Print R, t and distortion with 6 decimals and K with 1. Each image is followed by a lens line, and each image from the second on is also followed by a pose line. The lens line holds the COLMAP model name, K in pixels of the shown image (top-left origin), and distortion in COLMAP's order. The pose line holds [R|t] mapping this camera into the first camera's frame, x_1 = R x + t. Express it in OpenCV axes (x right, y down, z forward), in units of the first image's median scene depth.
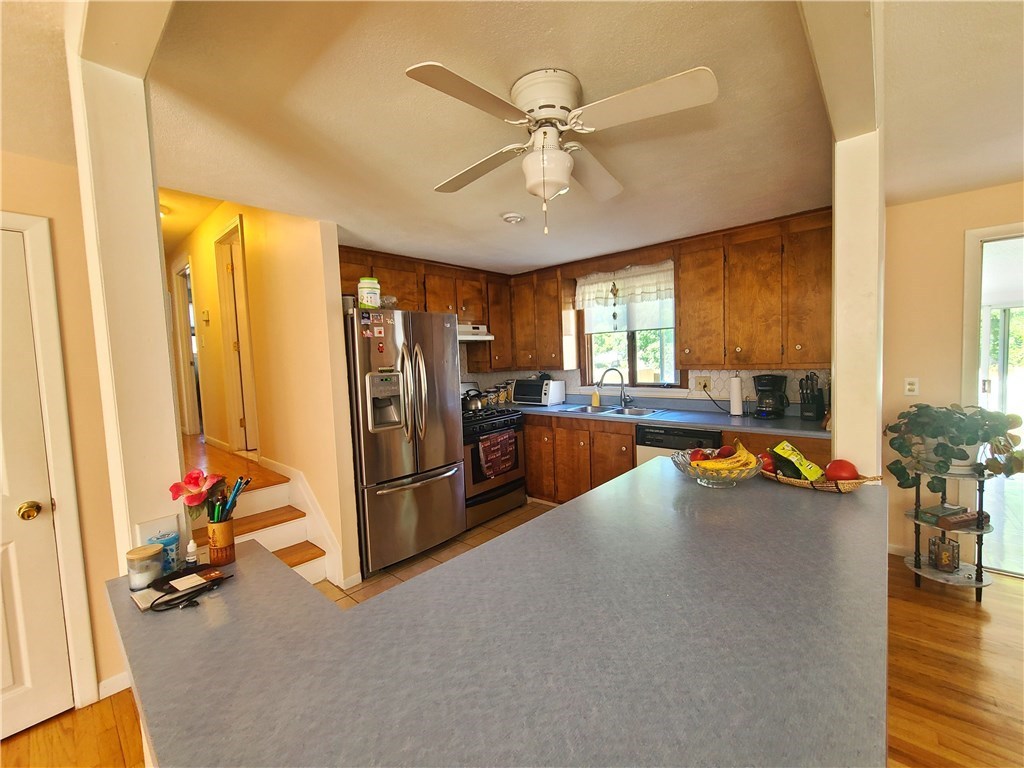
lens RADIAL K [[418.6, 0, 522.9], [0, 418.6, 378.7], [0, 0, 1]] dist [-0.004134, 0.001730]
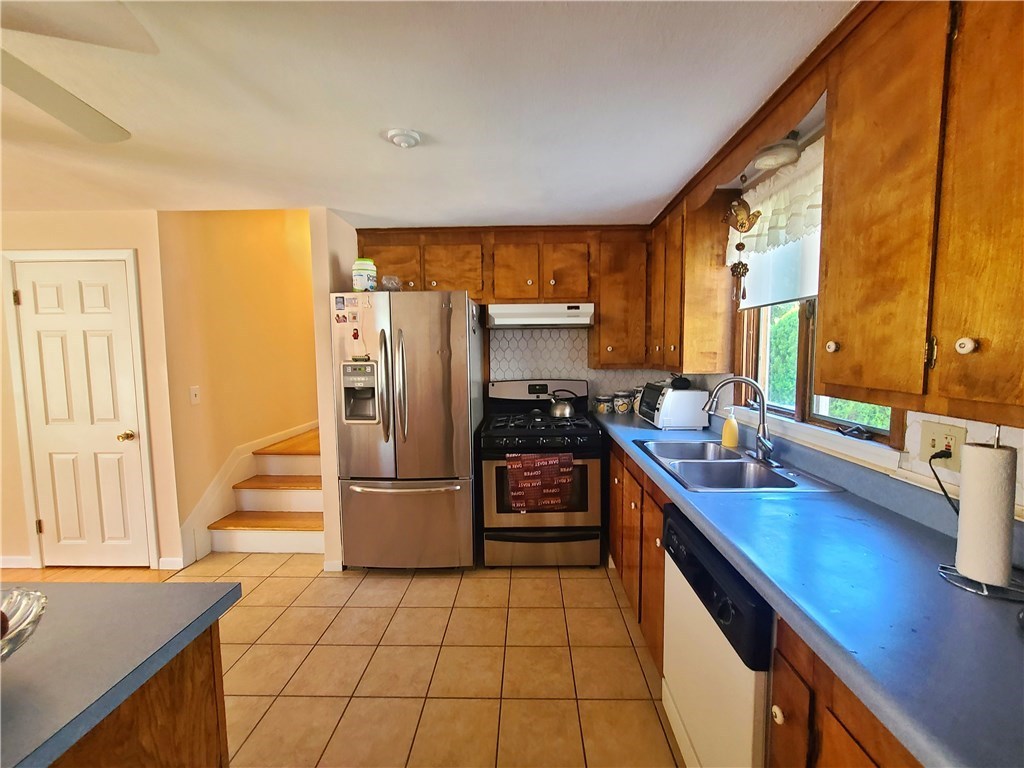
lens RADIAL K [[418.6, 0, 518.9], [0, 418.6, 381.8], [0, 0, 1]] dist [-0.004134, 0.001730]
pose [[0.642106, 0.090695, -0.761232, 0.432132], [-0.058756, 0.995879, 0.069090, -0.039081], [0.764361, 0.000364, 0.644788, 0.489980]]
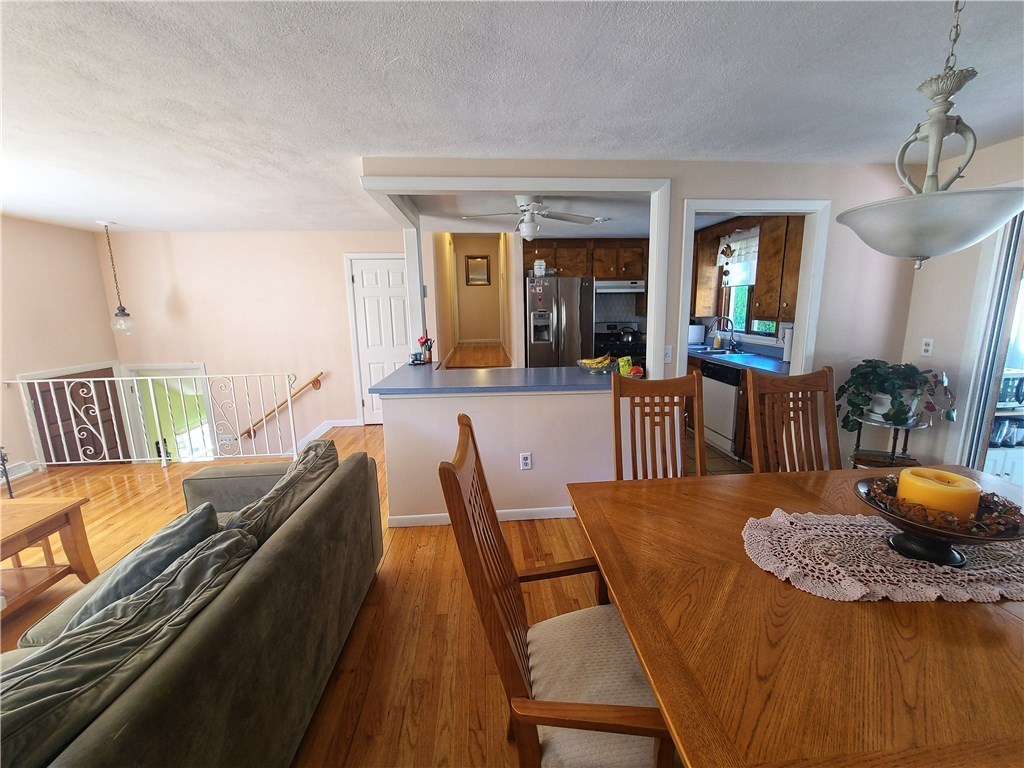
lens RADIAL K [[418.6, 0, 520.9], [0, 418.6, 379.2], [0, 0, 1]] dist [-0.004134, 0.001730]
pose [[0.723752, 0.148408, -0.673913, 0.644810], [-0.051280, 0.985466, 0.161945, -0.013040], [0.688153, -0.082650, 0.720843, -0.301398]]
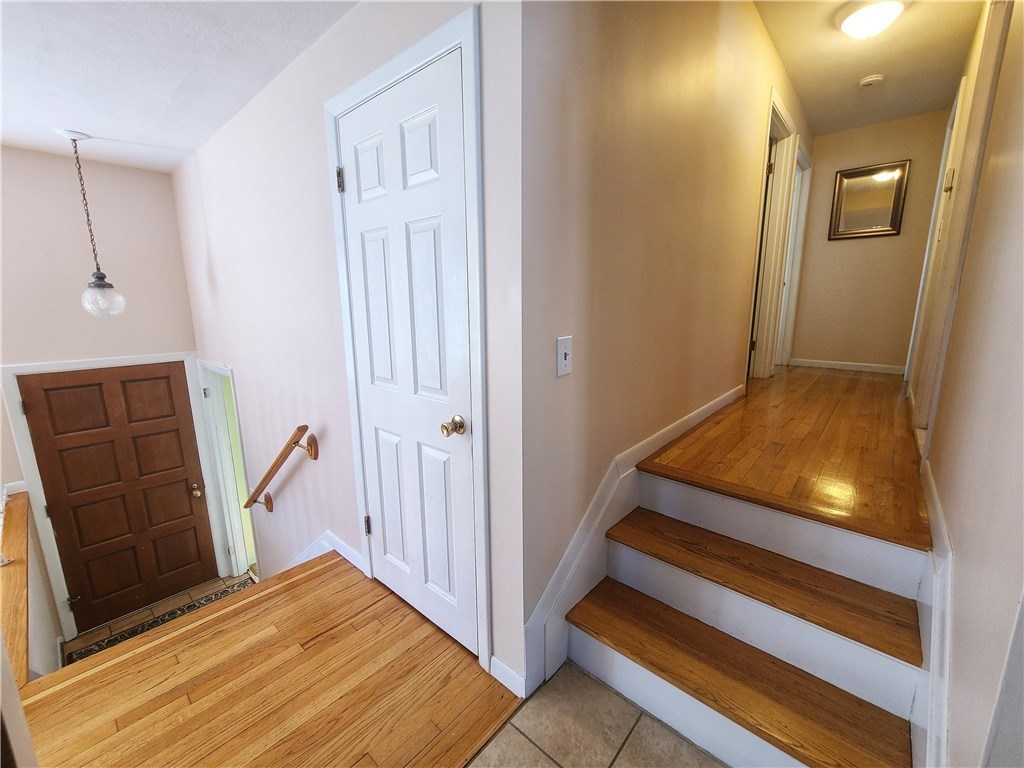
lens RADIAL K [[418.6, 0, 515.9], [0, 418.6, 383.4], [0, 0, 1]] dist [-0.004134, 0.001730]
pose [[0.000416, 0.229393, -0.973334, -0.171107], [-0.050051, 0.972119, 0.229086, 0.016174], [0.998747, 0.048621, 0.011886, 0.486363]]
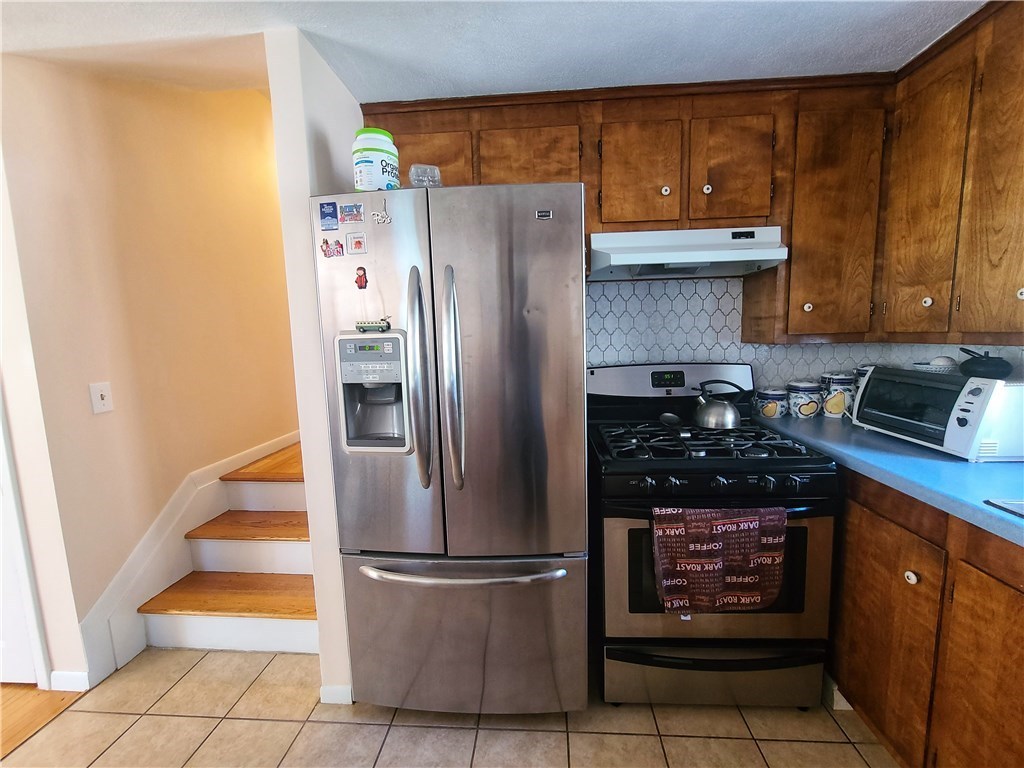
lens RADIAL K [[418.6, 0, 516.7], [0, 418.6, 383.1], [0, 0, 1]] dist [-0.004134, 0.001730]
pose [[0.605320, 0.118724, -0.787078, 0.103404], [-0.043610, 0.992275, 0.116136, -0.014375], [0.794787, -0.035975, 0.605822, 0.612406]]
